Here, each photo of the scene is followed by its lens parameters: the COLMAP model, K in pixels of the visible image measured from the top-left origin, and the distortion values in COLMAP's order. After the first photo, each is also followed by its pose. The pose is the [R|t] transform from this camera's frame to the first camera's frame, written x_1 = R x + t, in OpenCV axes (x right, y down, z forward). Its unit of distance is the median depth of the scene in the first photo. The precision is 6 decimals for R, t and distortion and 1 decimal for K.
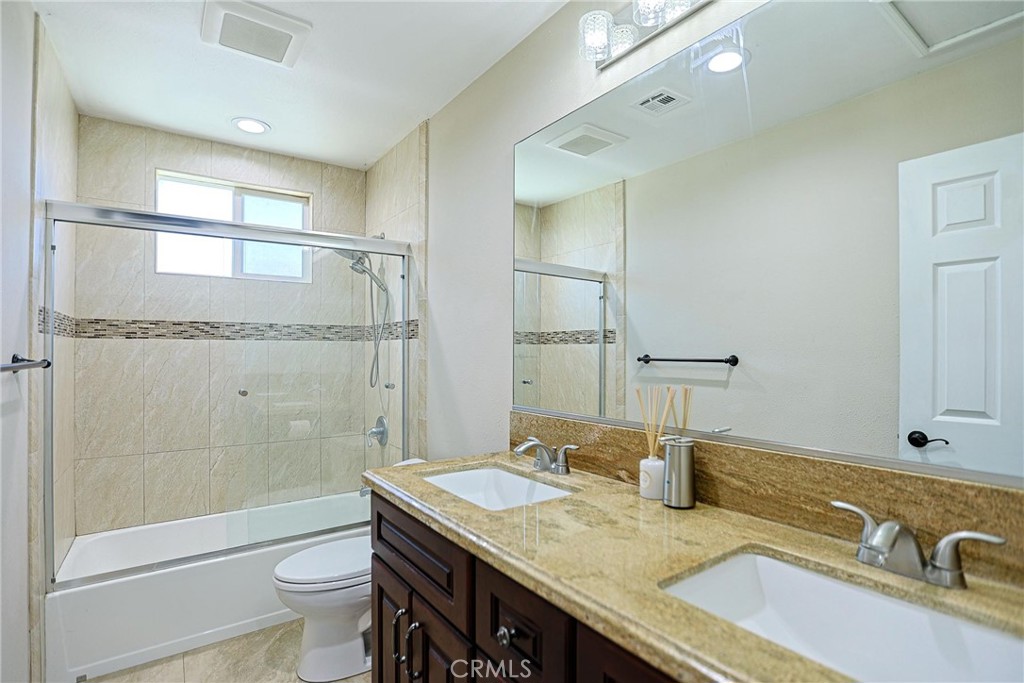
lens RADIAL K [[495.1, 0, 509.2], [0, 495.1, 346.3], [0, 0, 1]] dist [-0.047465, 0.015125]
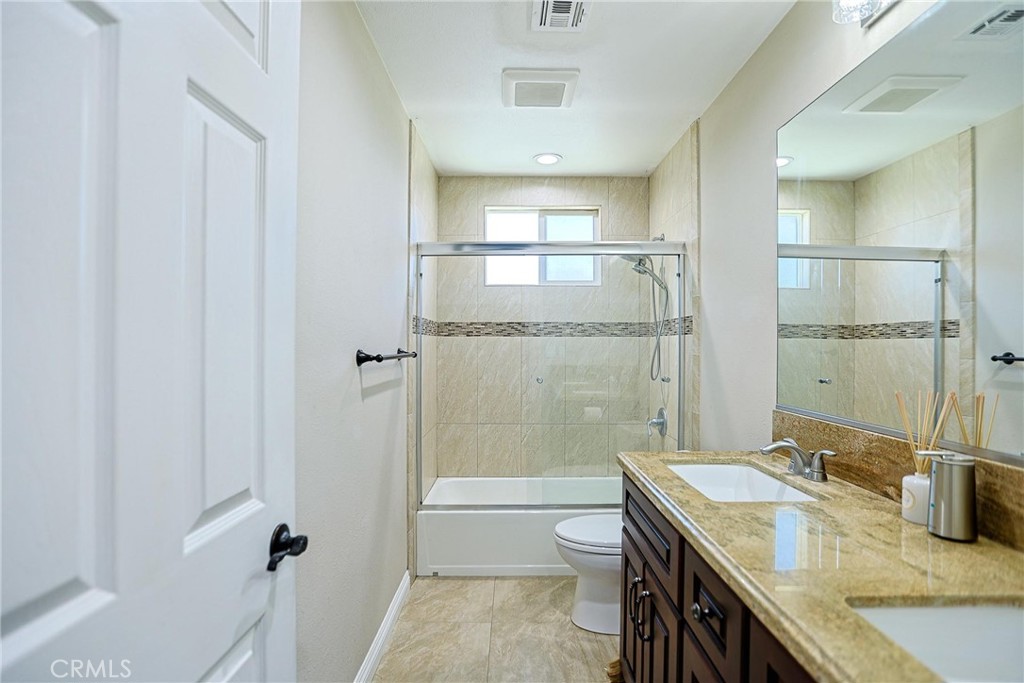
lens RADIAL K [[495.1, 0, 522.0], [0, 495.1, 341.8], [0, 0, 1]] dist [-0.047465, 0.015125]
pose [[0.822267, -0.000497, -0.569102, 0.118212], [0.002522, 0.999993, 0.002770, -0.004546], [0.569096, -0.003713, 0.822263, -0.045029]]
